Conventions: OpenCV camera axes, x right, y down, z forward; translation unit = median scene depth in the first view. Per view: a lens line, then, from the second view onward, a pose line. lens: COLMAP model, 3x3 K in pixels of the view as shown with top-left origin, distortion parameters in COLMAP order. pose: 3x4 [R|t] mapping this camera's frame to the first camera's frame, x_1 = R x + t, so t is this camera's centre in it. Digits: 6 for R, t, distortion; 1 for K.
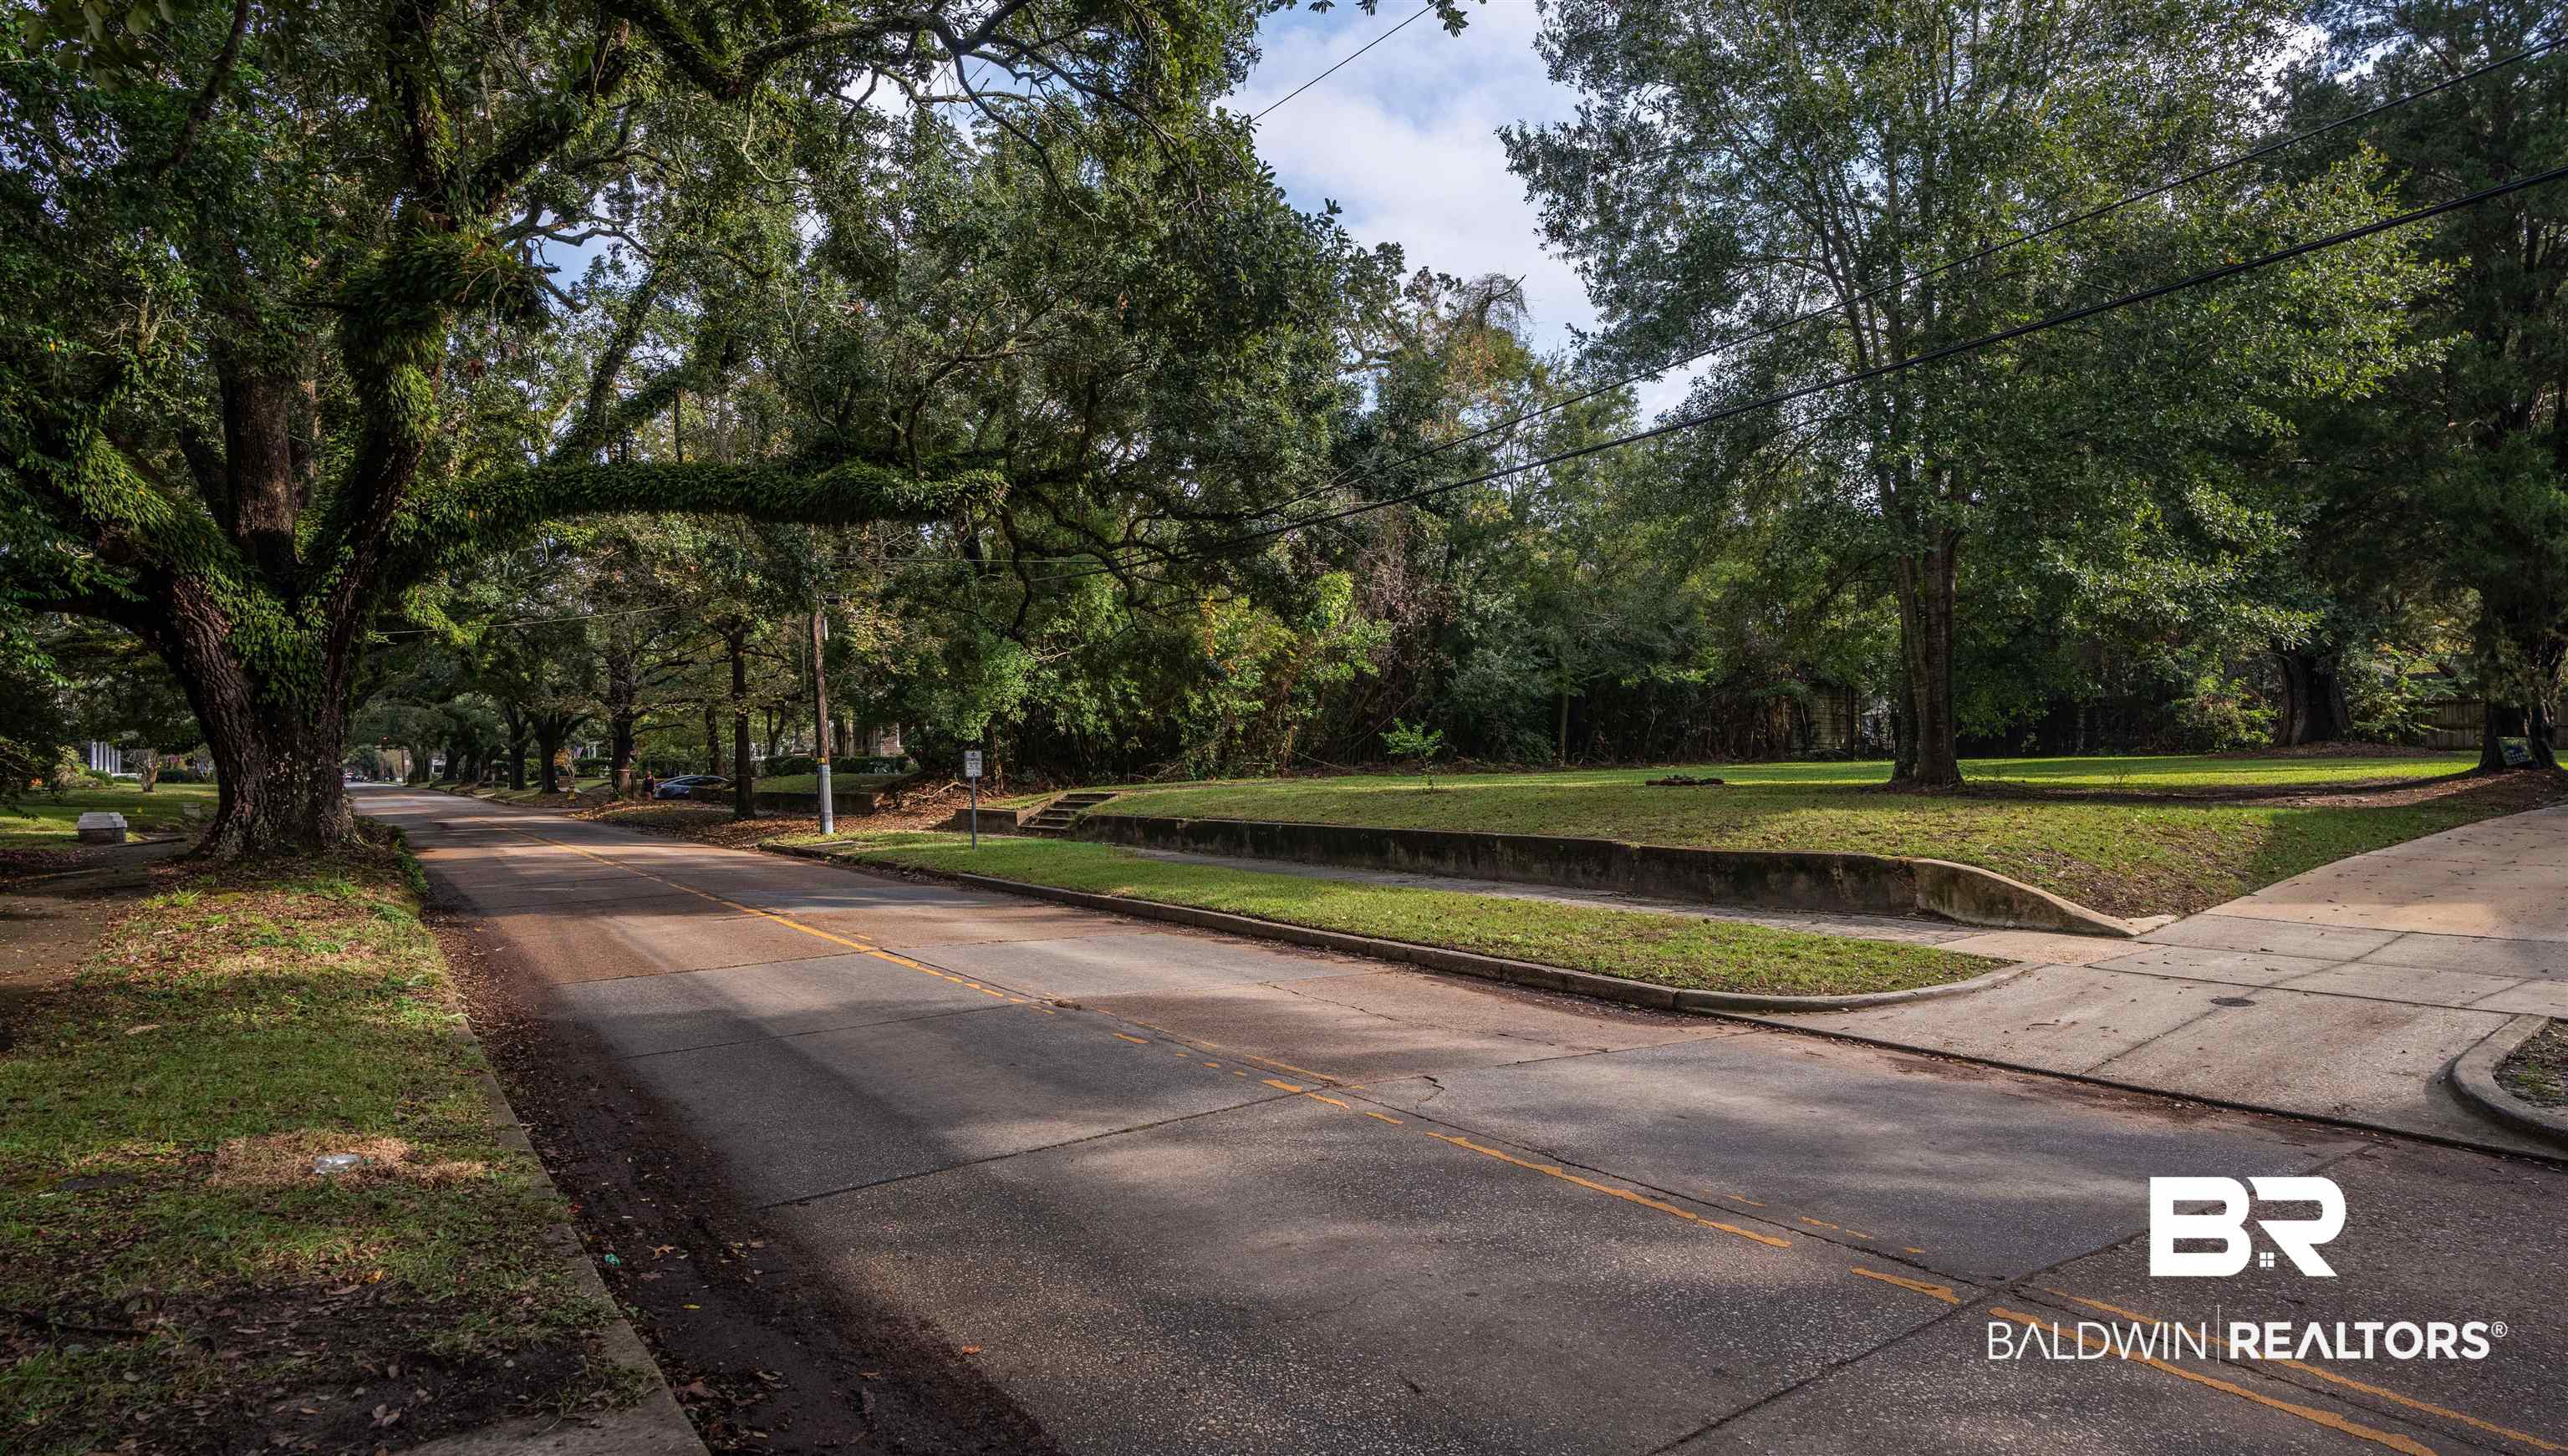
lens RADIAL K [[1367.9, 0, 1350.6], [0, 1367.9, 734.7], [0, 0, 1]] dist [-0.007243, -0.000452]
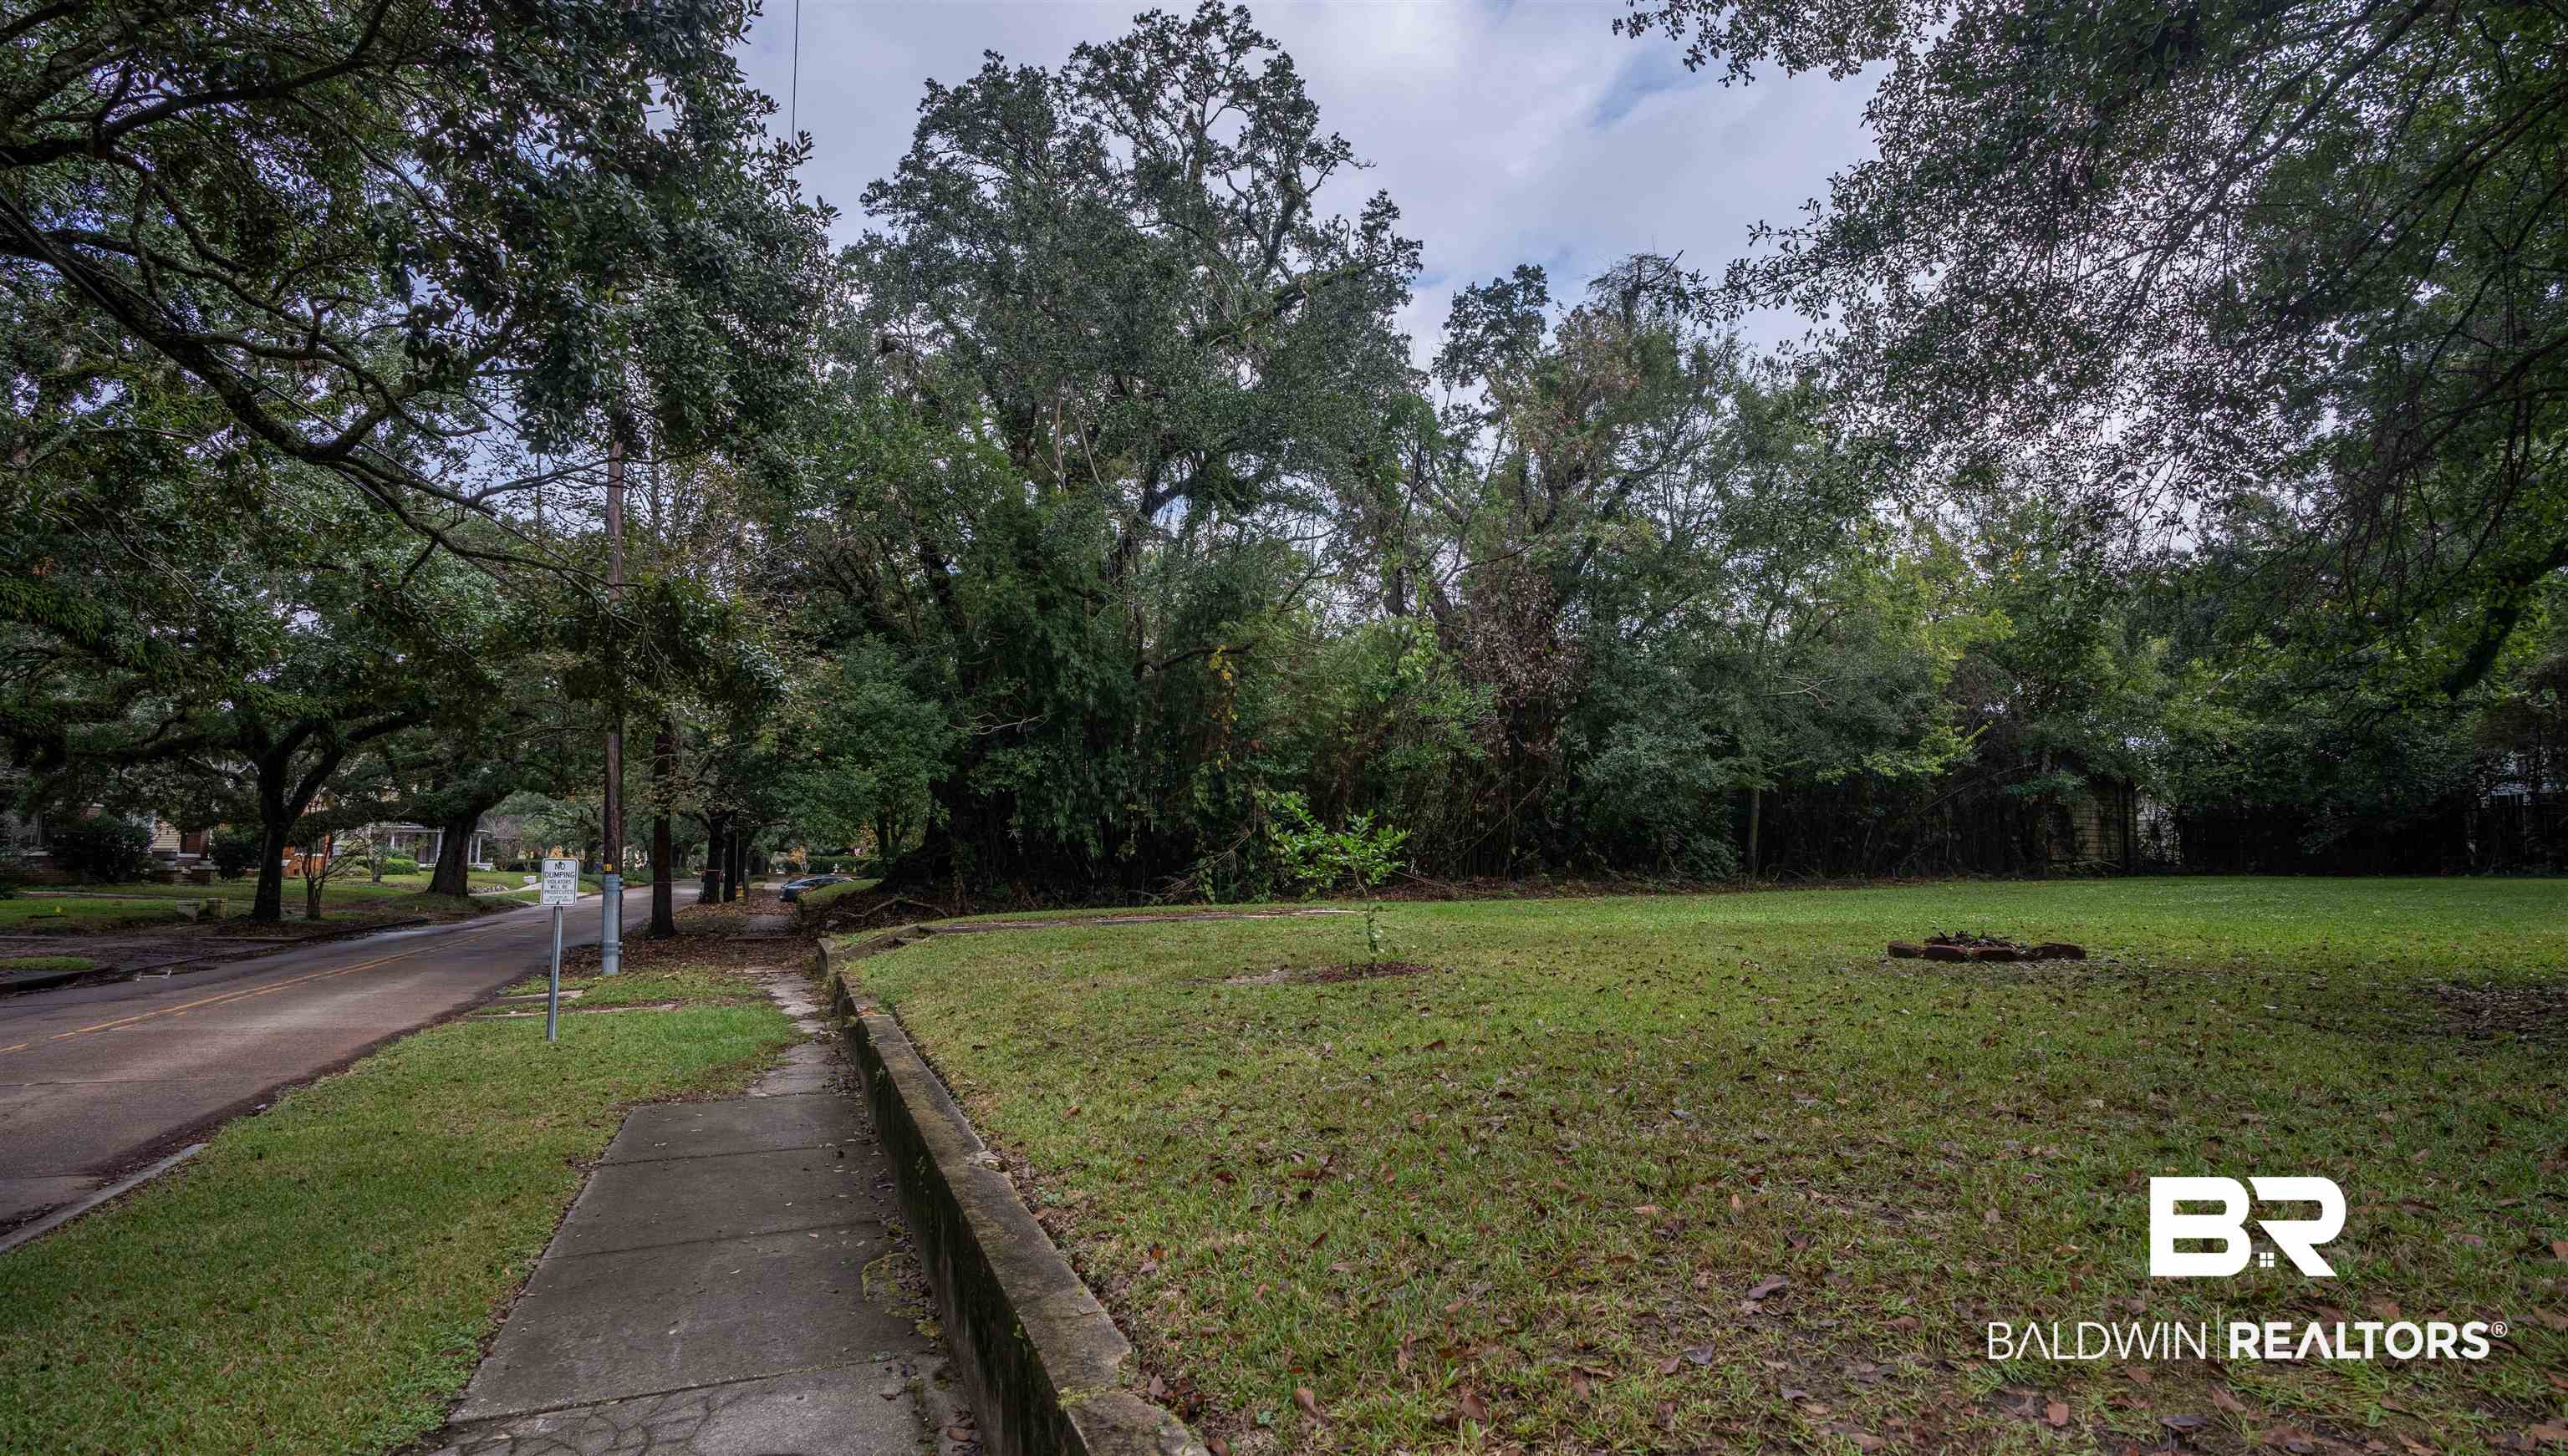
lens RADIAL K [[1287.0, 0, 1295.0], [0, 1287.0, 741.8], [0, 0, 1]] dist [-0.045649, 0.007830]
pose [[0.979903, -0.008346, -0.199300, 0.067008], [-0.007134, 0.997019, -0.076828, 0.001115], [0.199347, 0.076705, 0.976922, 0.334937]]
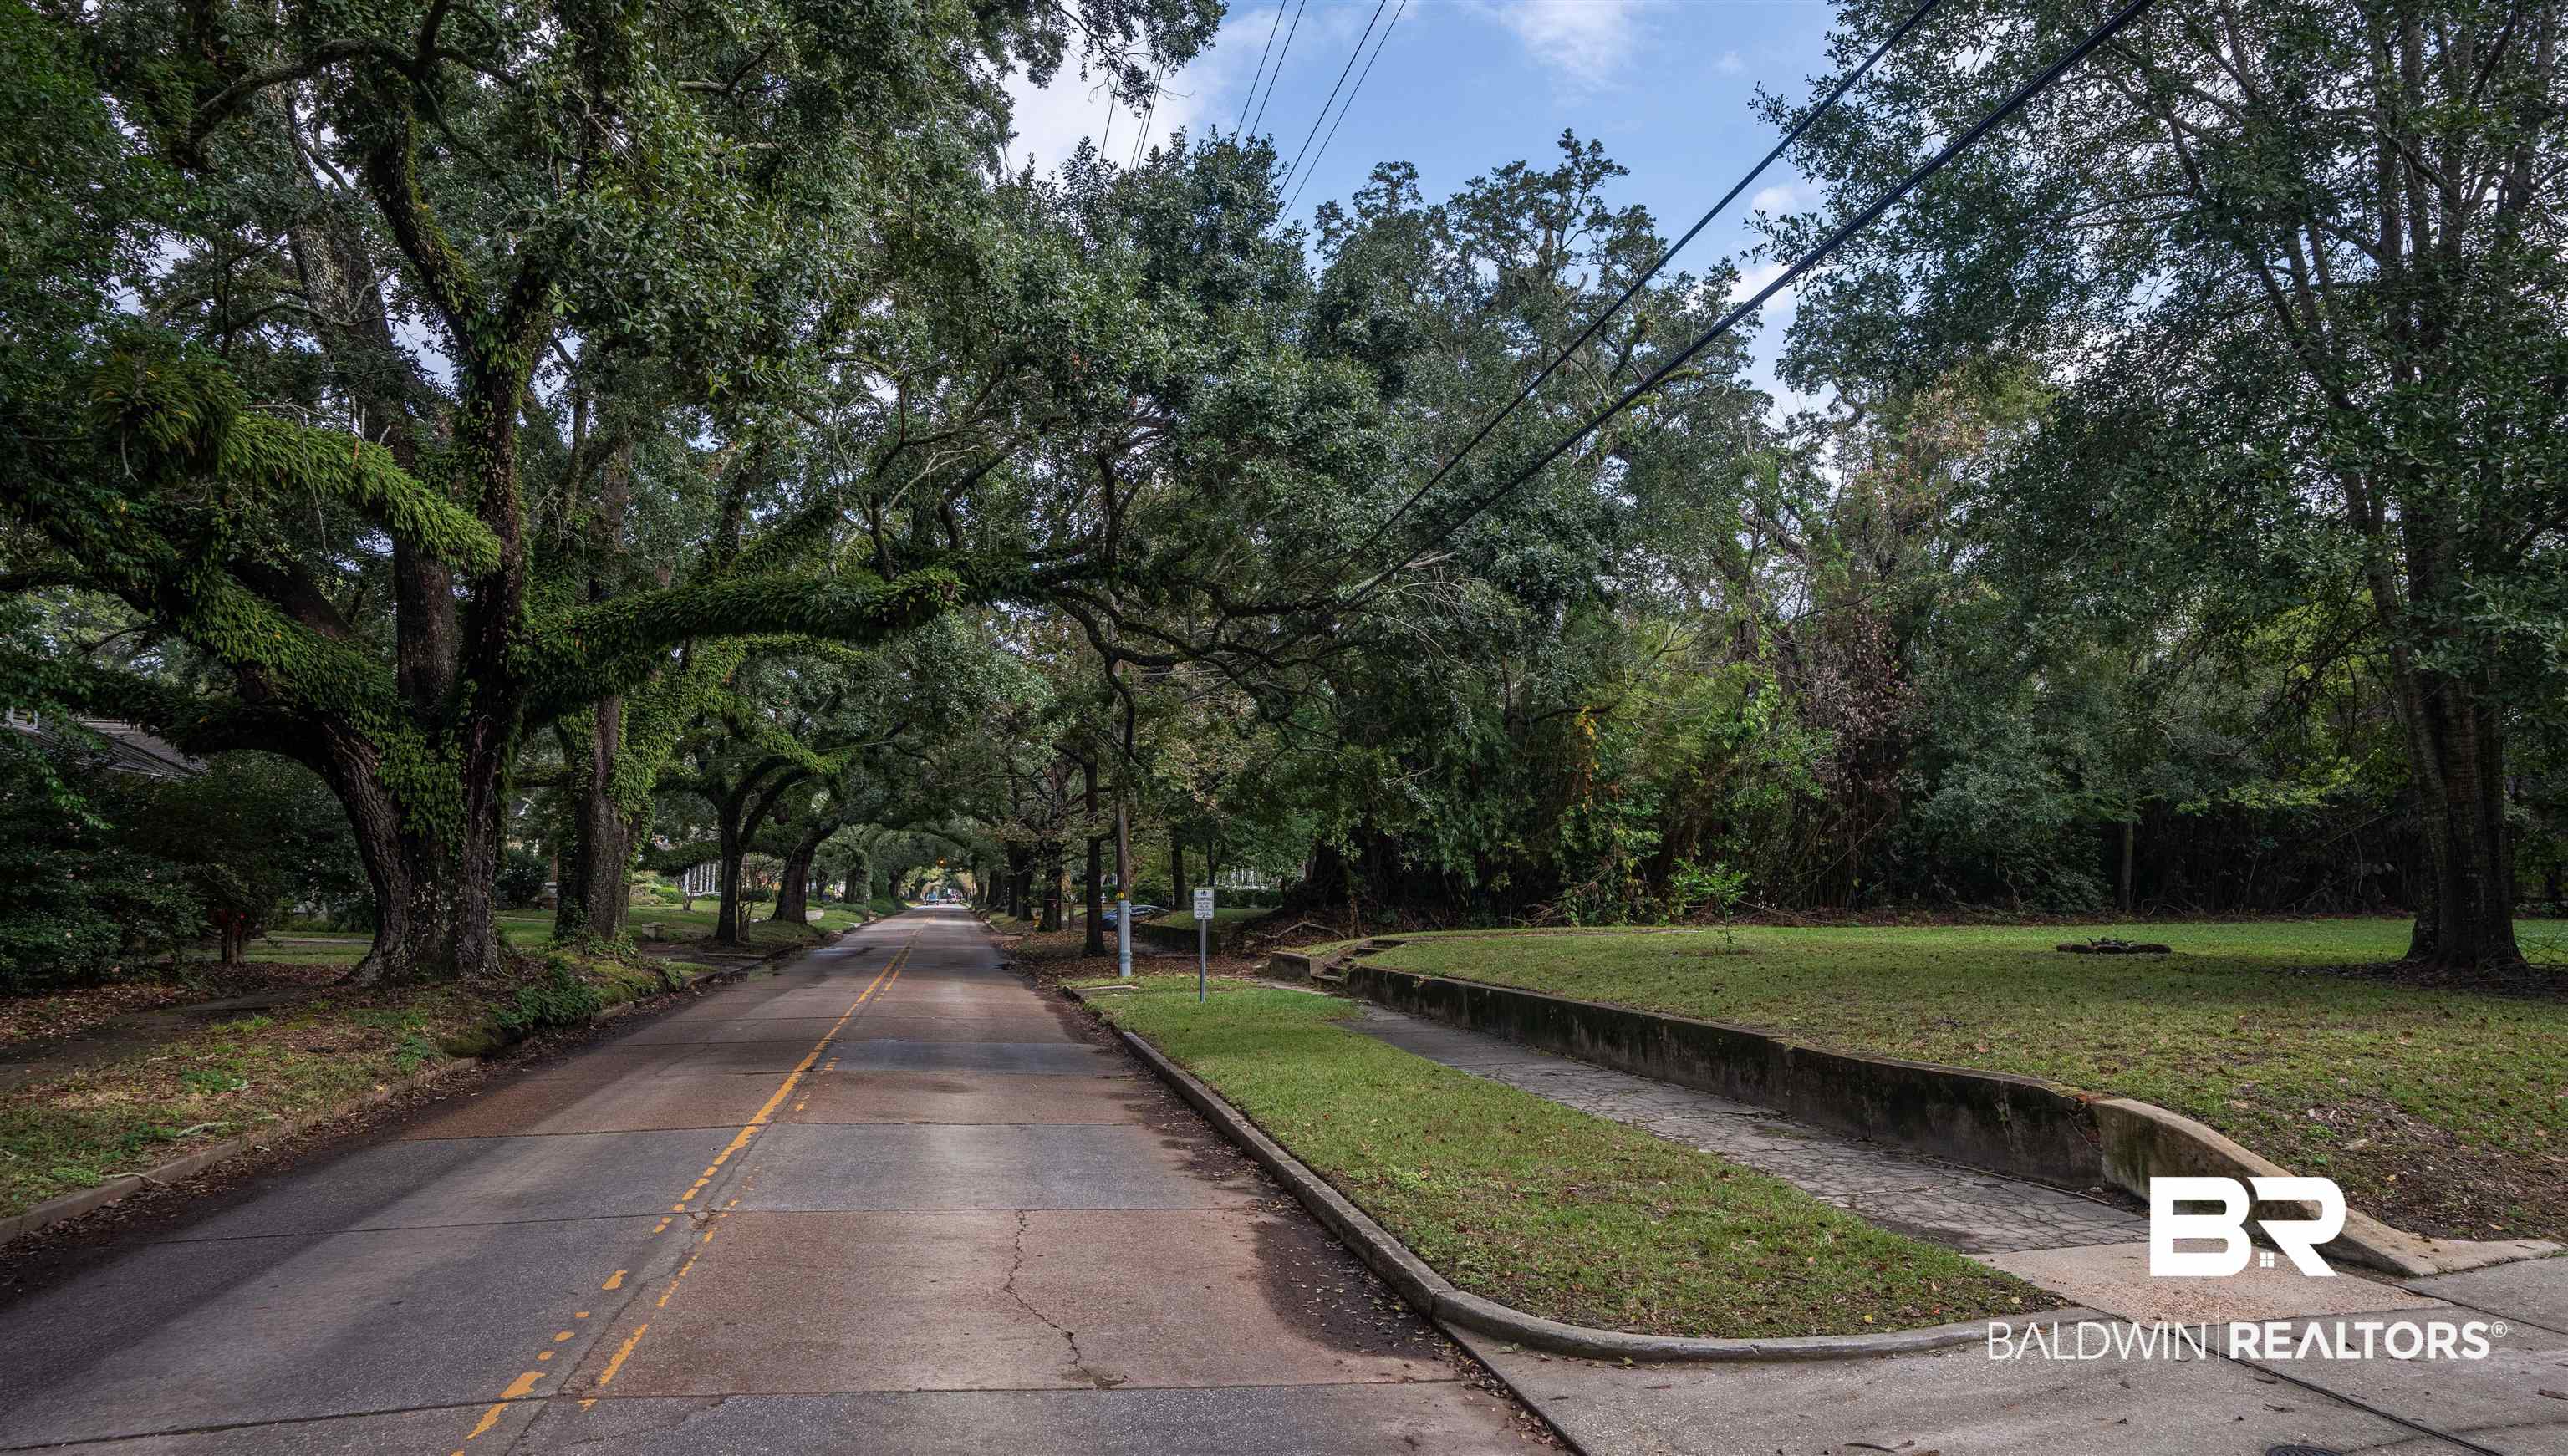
lens RADIAL K [[1540.6, 0, 1326.8], [0, 1540.6, 757.9], [0, 0, 1]] dist [-0.018757, 0.002330]
pose [[0.926844, -0.016130, -0.375099, 0.099701], [-0.010332, 0.997603, -0.068428, -0.002937], [0.375303, 0.067297, 0.924456, 0.064546]]
